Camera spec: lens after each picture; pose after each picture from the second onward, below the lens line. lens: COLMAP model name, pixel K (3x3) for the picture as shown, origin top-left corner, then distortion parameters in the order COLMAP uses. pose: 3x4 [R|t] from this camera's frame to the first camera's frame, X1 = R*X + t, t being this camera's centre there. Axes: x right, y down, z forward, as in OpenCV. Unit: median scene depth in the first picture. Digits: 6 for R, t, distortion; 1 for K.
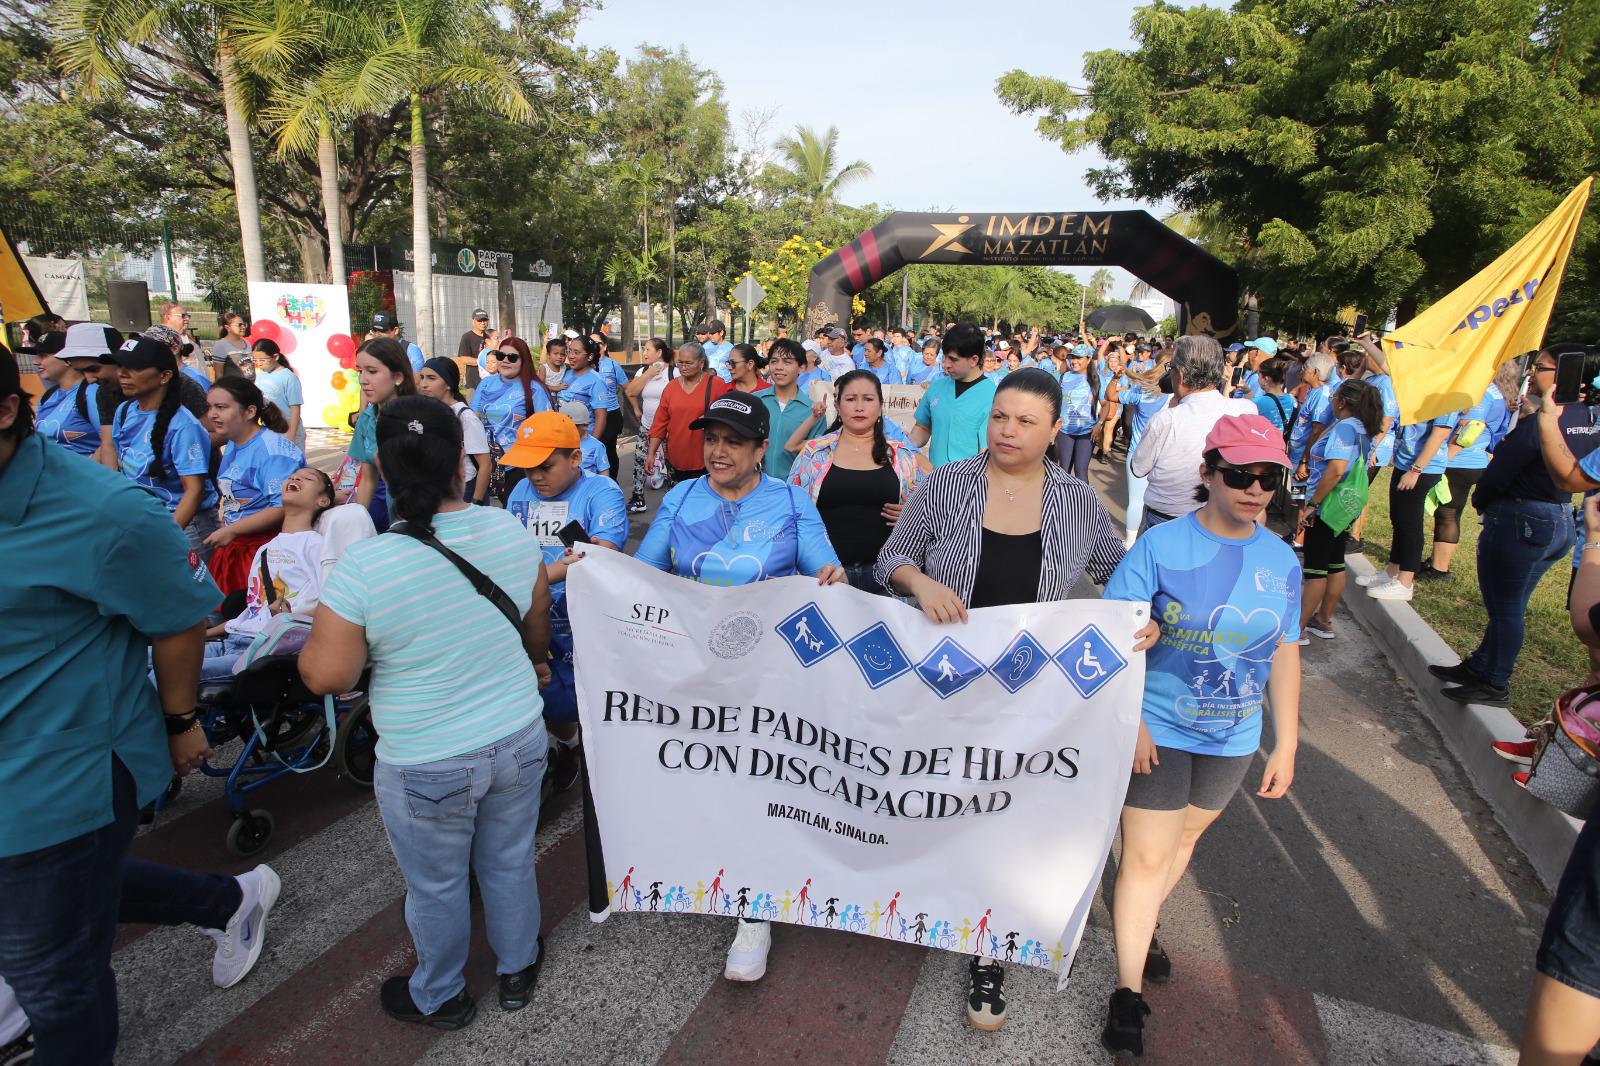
lens RADIAL K [[808.7, 0, 795.8], [0, 808.7, 527.8], [0, 0, 1]] dist [-0.078402, 0.038368]
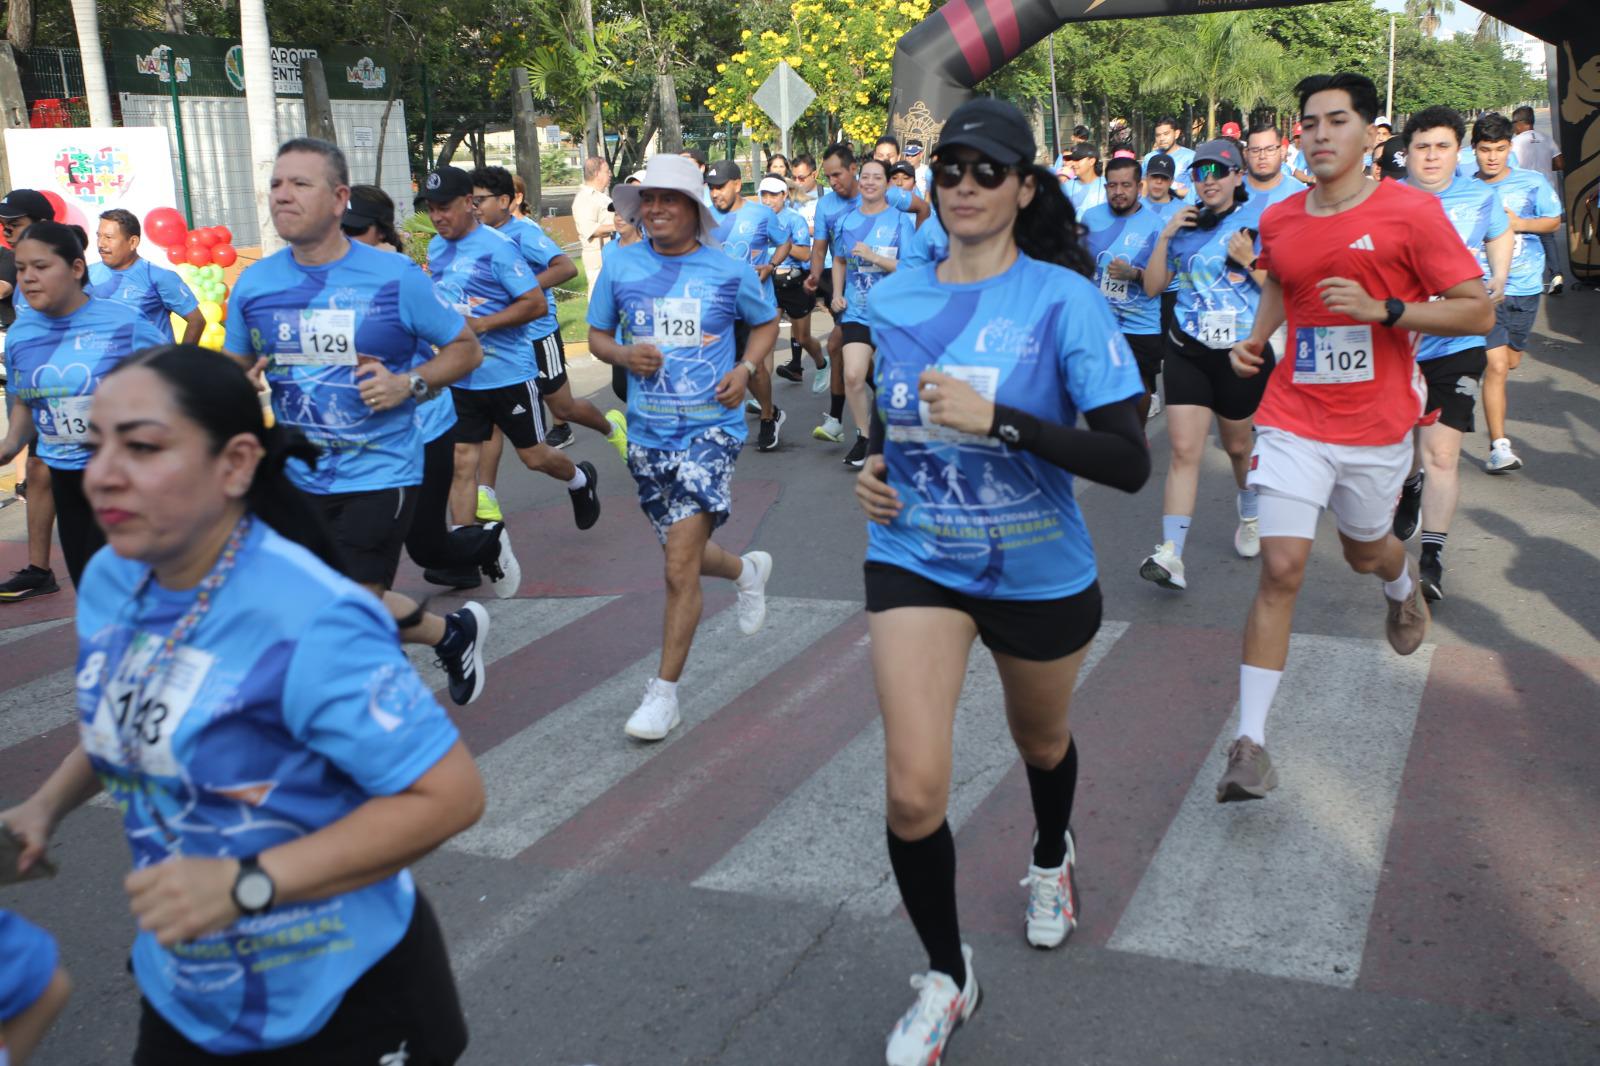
lens RADIAL K [[1714.5, 0, 793.7], [0, 1714.5, 534.9], [0, 0, 1]] dist [0.007709, 0.137684]
pose [[0.997064, -0.076056, -0.008876, -0.072633], [0.075803, 0.996783, -0.026031, 0.056467], [0.010828, 0.025282, 0.999622, -0.232271]]
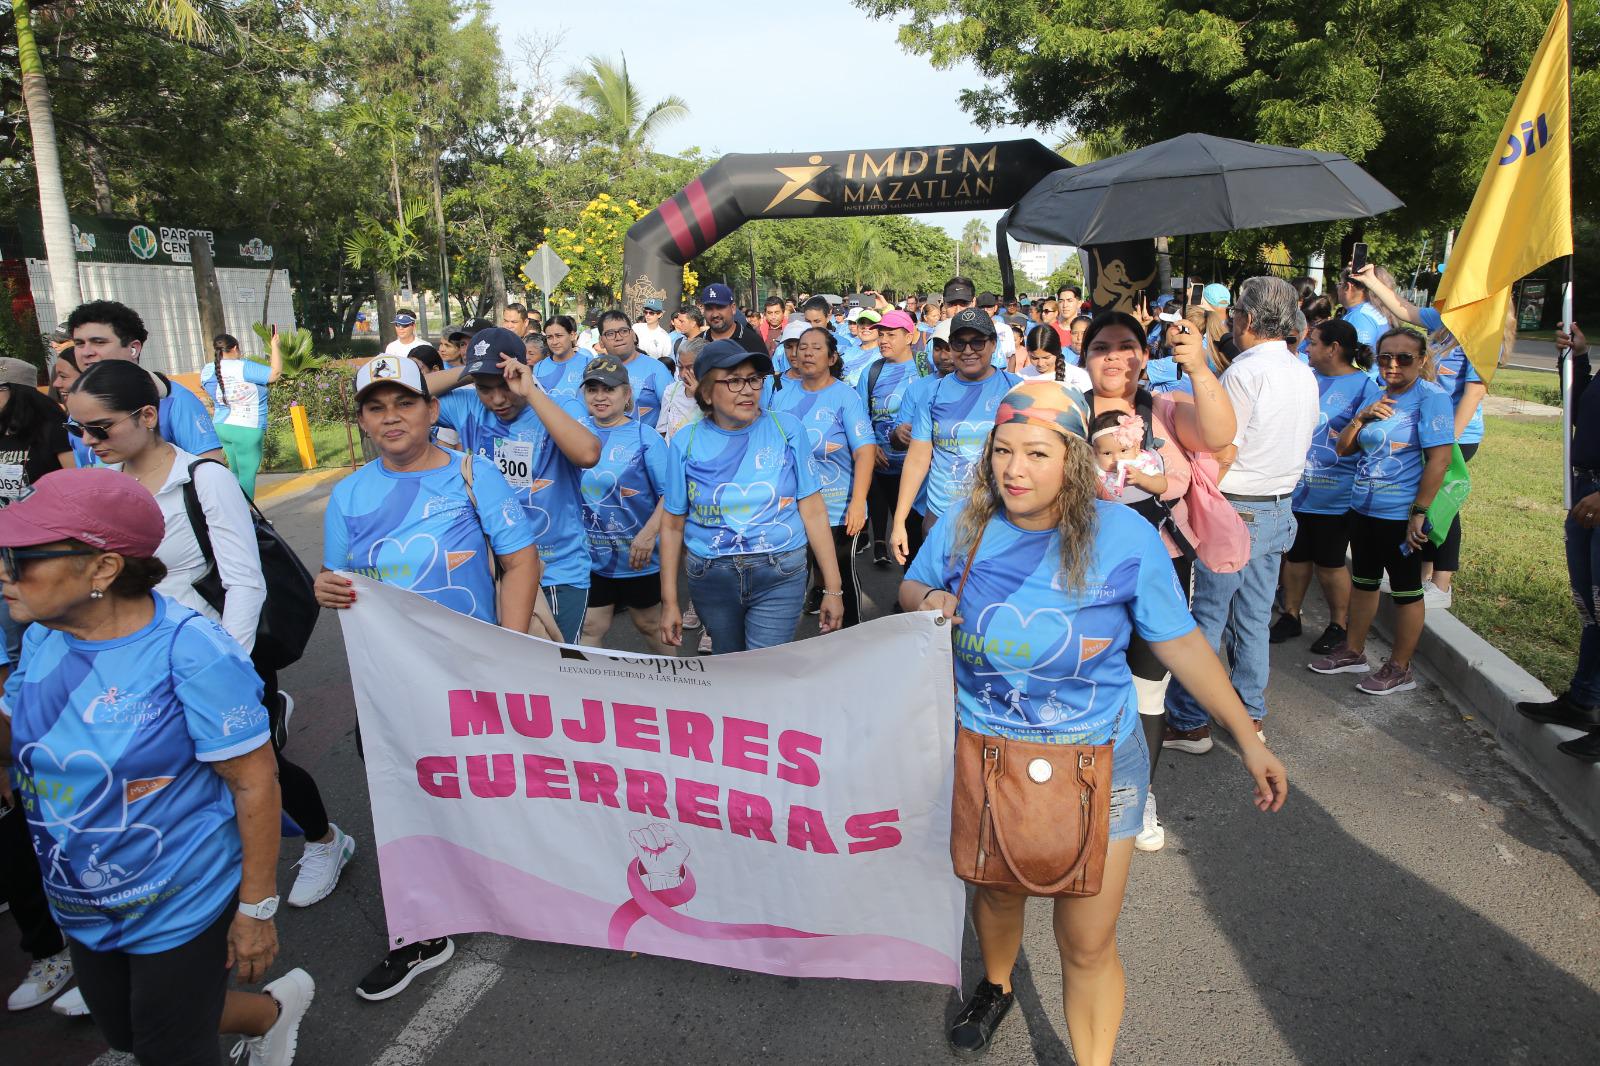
lens RADIAL K [[999.8, 0, 798.1], [0, 999.8, 527.3], [0, 0, 1]] dist [-0.067170, 0.061640]
pose [[0.982255, -0.091997, 0.163439, 0.000429], [0.096063, 0.995228, -0.017136, -0.010208], [-0.161082, 0.032533, 0.986405, 0.046399]]
